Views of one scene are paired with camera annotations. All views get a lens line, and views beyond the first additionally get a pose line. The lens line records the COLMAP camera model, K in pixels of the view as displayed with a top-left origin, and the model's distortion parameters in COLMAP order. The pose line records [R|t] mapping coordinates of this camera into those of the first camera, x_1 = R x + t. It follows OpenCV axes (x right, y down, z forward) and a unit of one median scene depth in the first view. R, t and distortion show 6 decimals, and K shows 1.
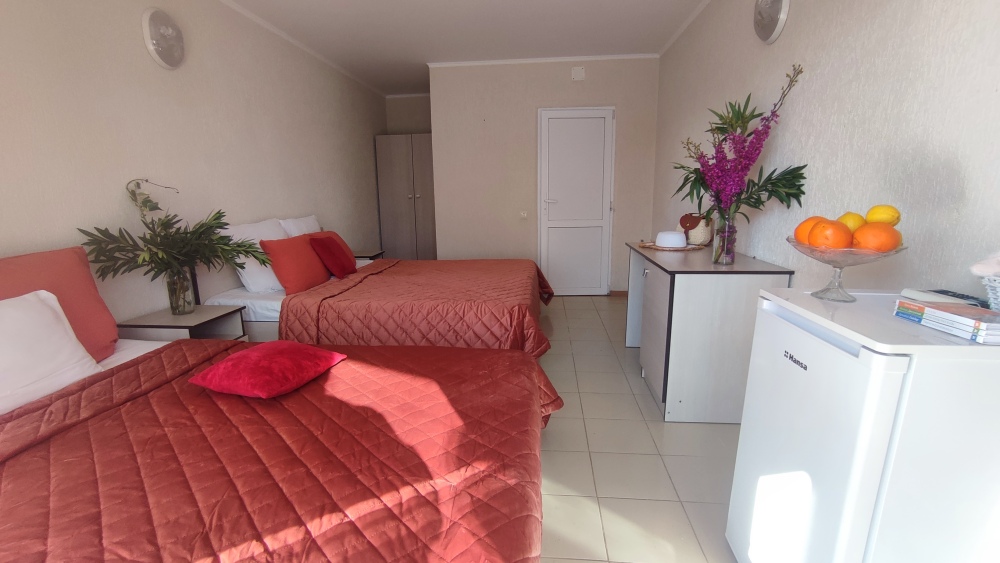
lens RADIAL K [[449.0, 0, 497.7], [0, 449.0, 300.3], [0, 0, 1]] dist [-0.021125, 0.007530]
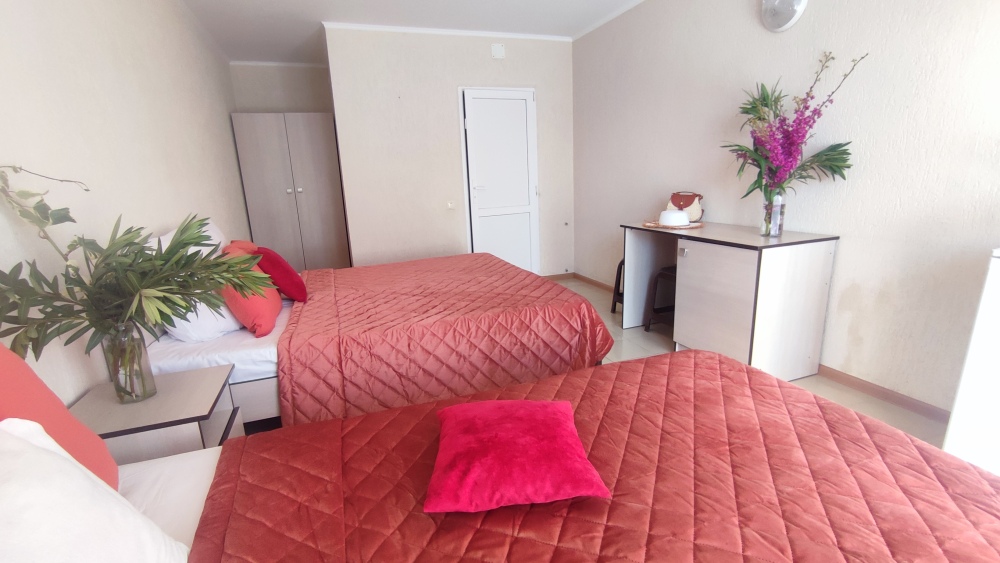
lens RADIAL K [[449.0, 0, 477.8], [0, 449.0, 298.9], [0, 0, 1]] dist [-0.021125, 0.007530]
pose [[0.901124, -0.135192, 0.411945, -0.499699], [0.131264, 0.990620, 0.037964, -0.055331], [-0.413214, 0.019863, 0.910417, 0.283114]]
